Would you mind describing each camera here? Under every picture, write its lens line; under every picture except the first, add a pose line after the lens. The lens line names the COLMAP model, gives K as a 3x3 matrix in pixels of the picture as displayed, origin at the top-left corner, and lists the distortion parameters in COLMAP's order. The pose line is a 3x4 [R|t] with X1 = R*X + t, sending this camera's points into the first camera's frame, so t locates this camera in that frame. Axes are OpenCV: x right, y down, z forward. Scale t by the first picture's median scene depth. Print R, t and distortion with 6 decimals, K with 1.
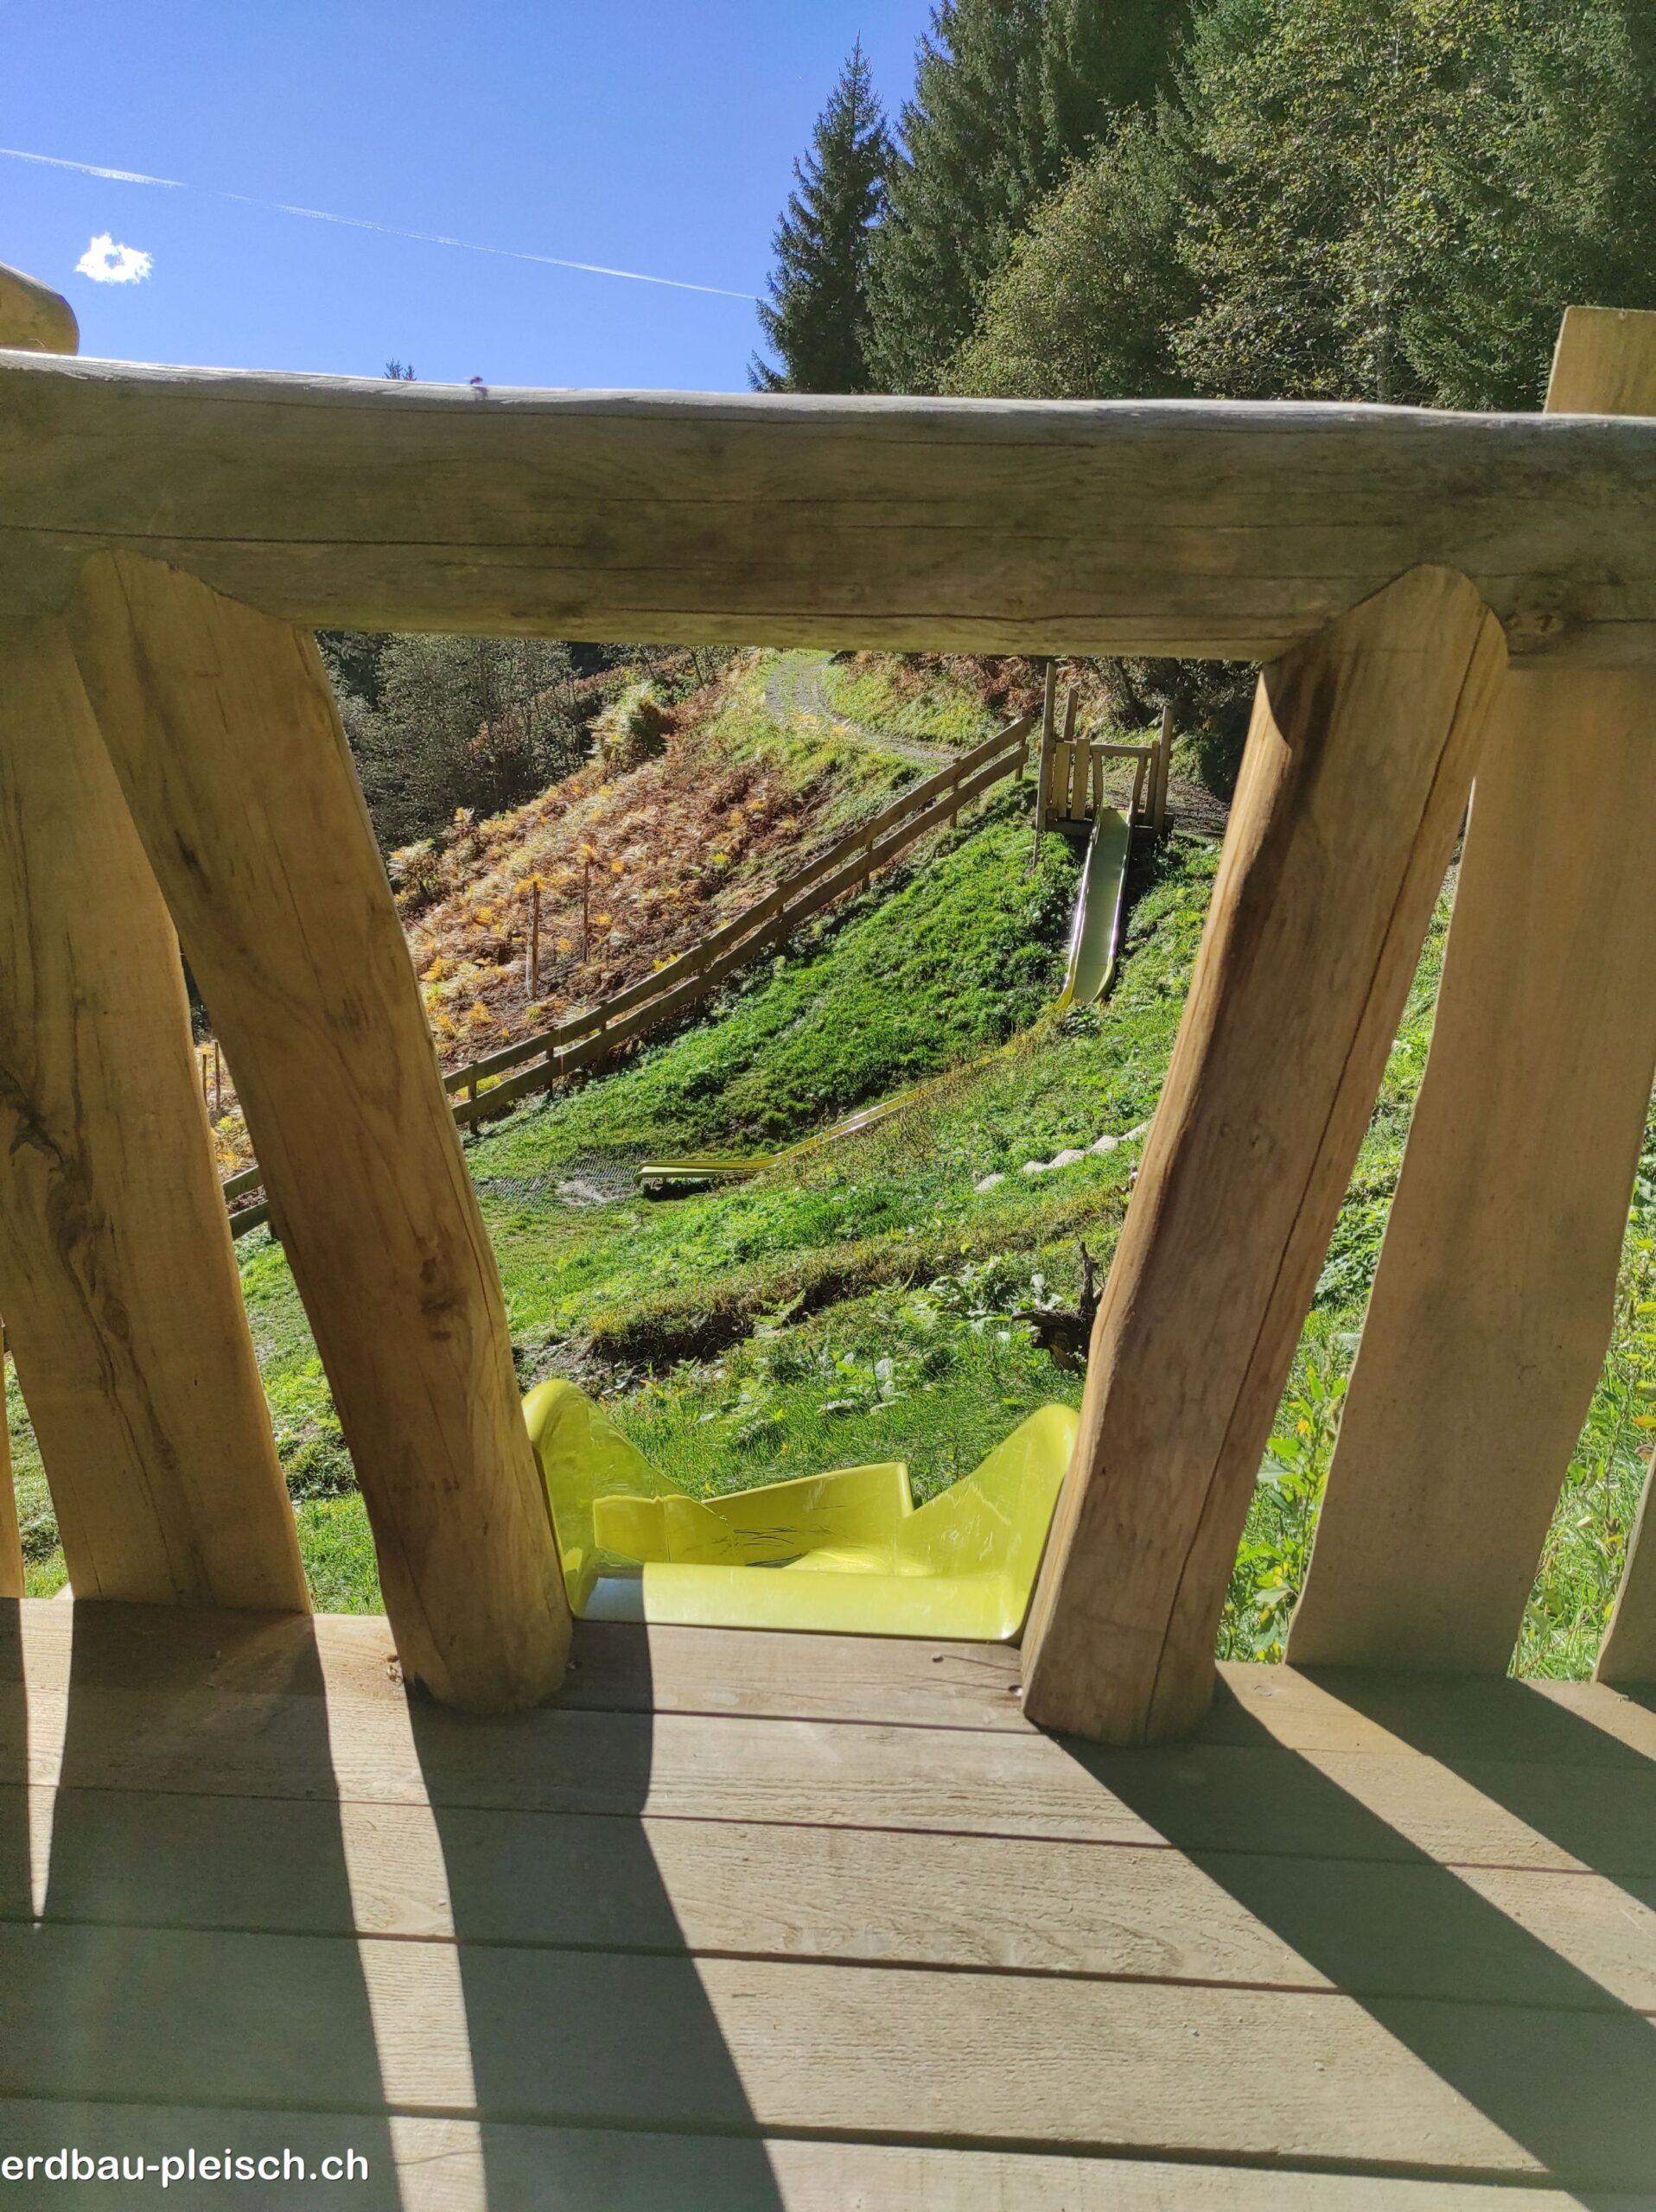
lens RADIAL K [[1626.3, 0, 822.3], [0, 1626.3, 1117.2], [0, 0, 1]] dist [0.050907, -0.035388]
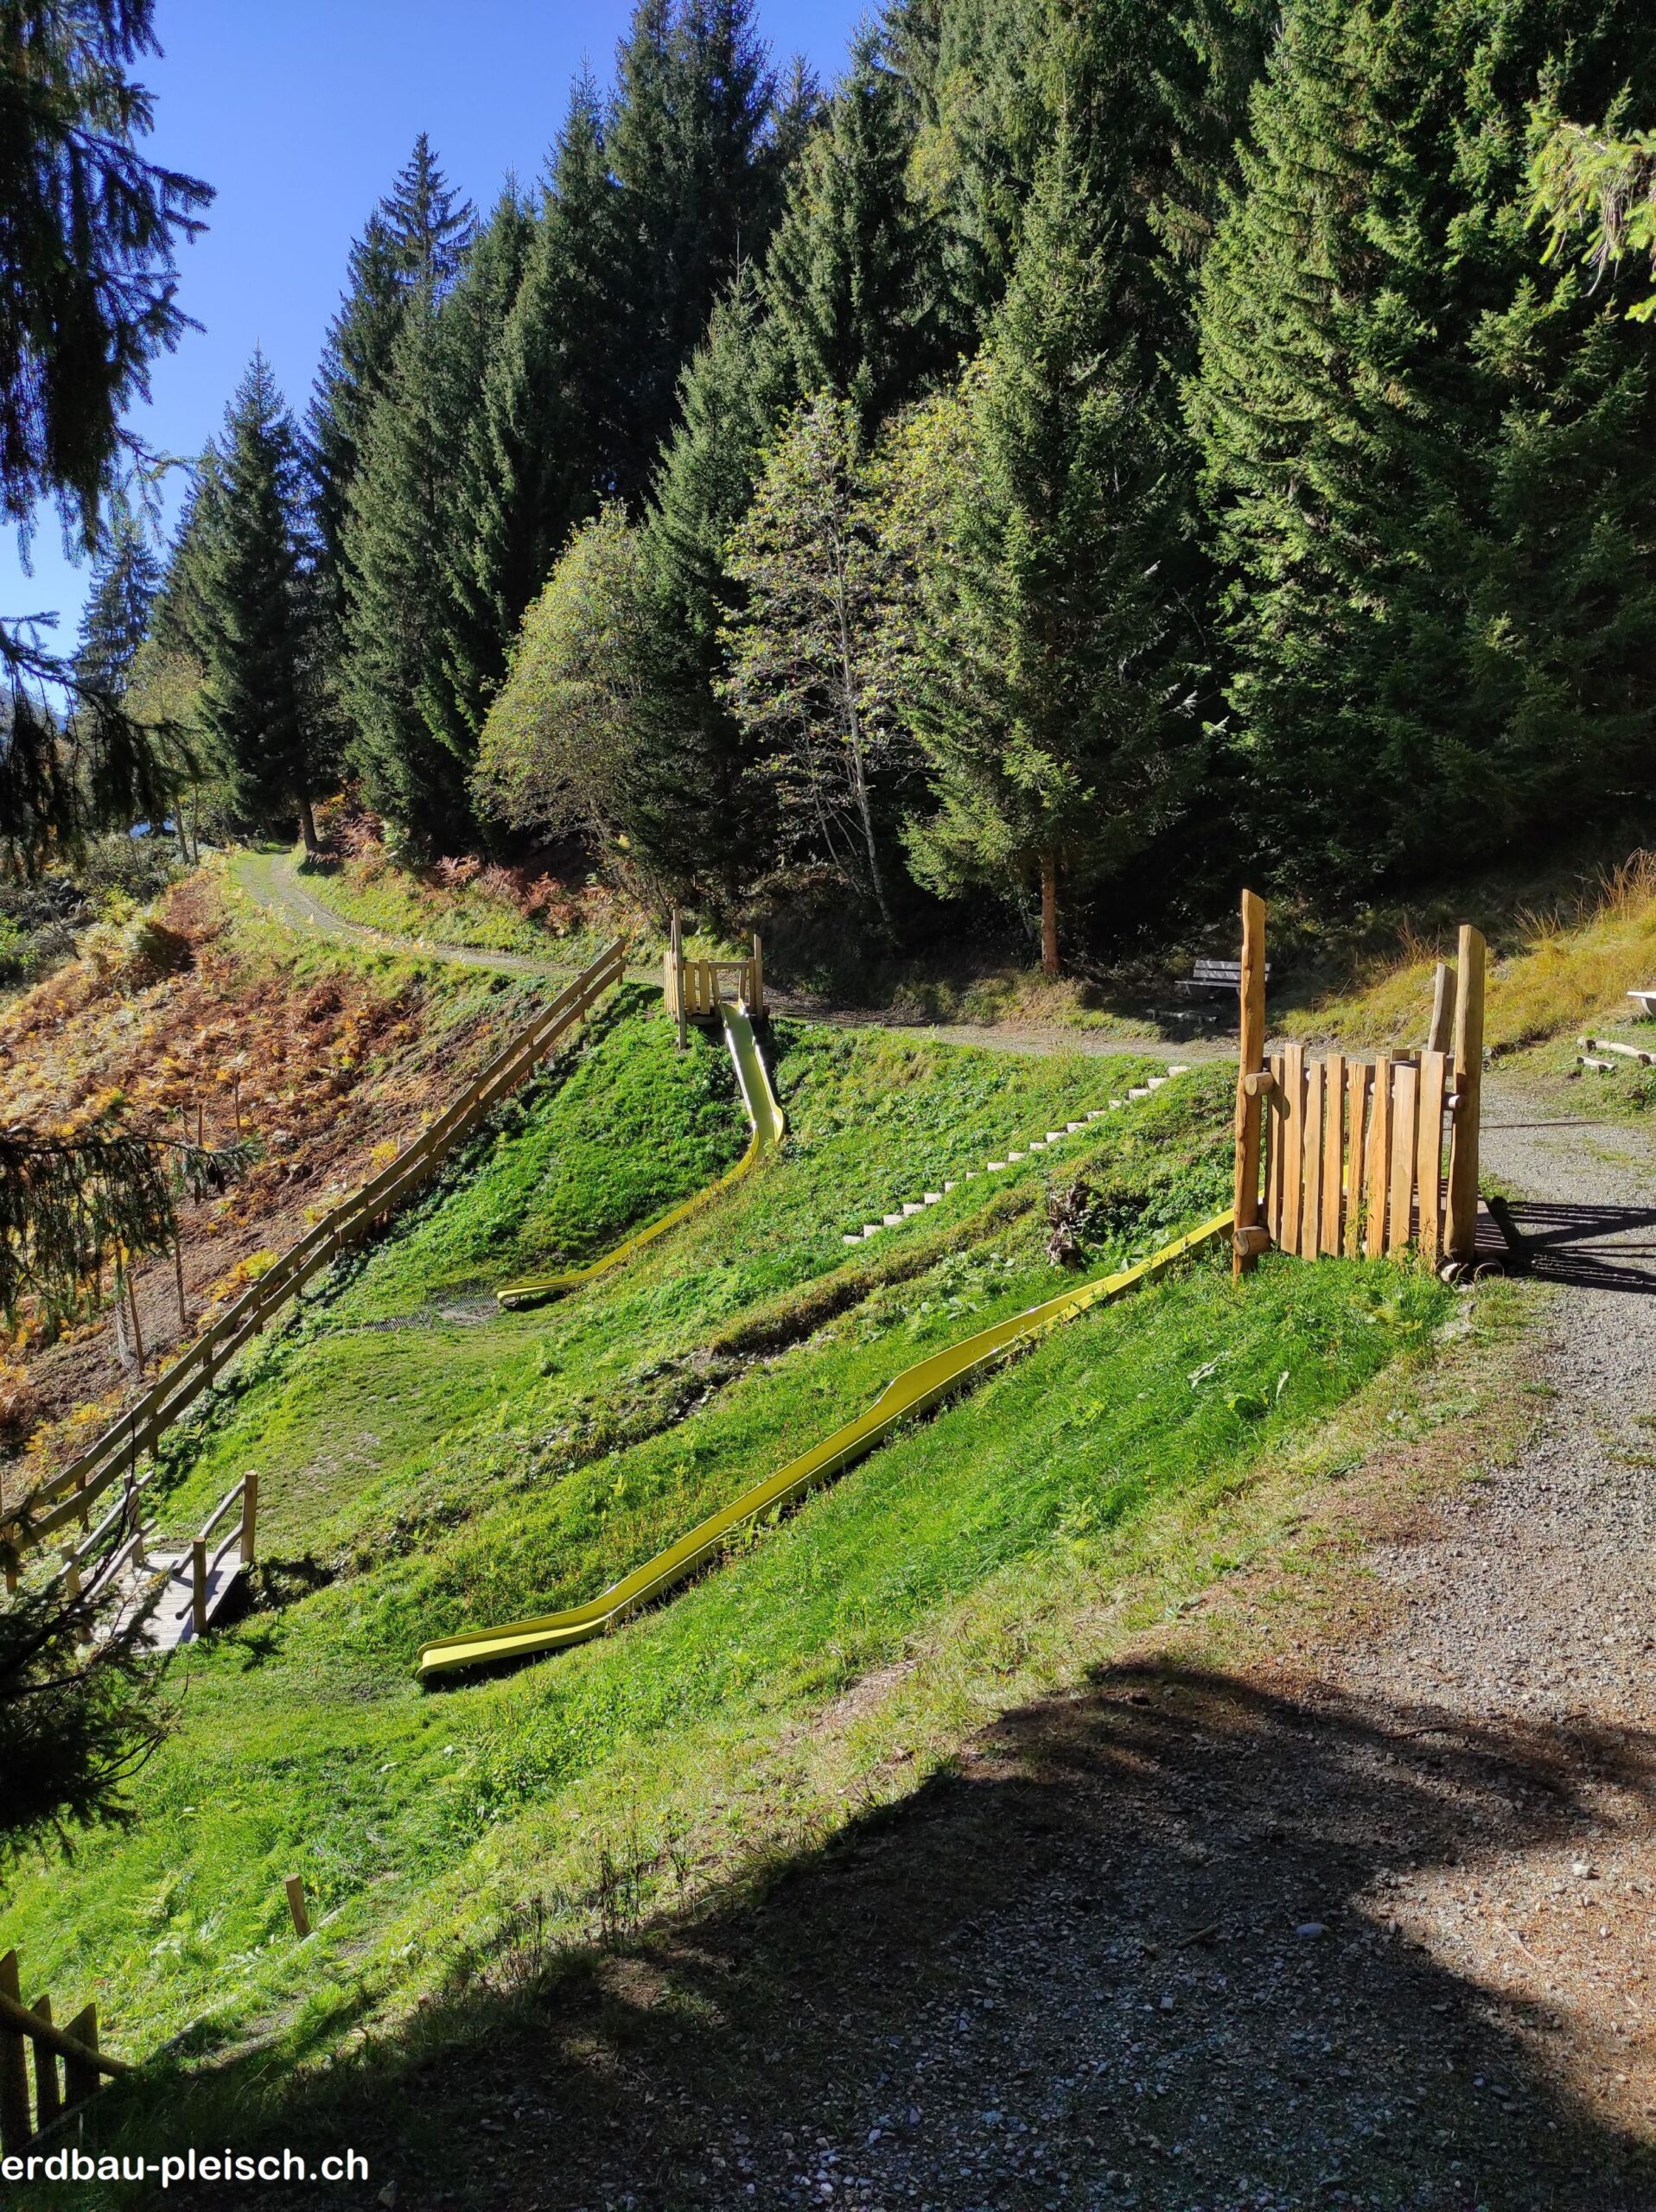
lens RADIAL K [[1626.3, 0, 833.3], [0, 1626.3, 1118.7], [0, 0, 1]] dist [0.050907, -0.035388]
pose [[0.905230, -0.115652, 0.408881, -0.252911], [0.149803, 0.987327, -0.052385, 0.000160], [-0.397641, 0.108672, 0.911083, -0.252001]]
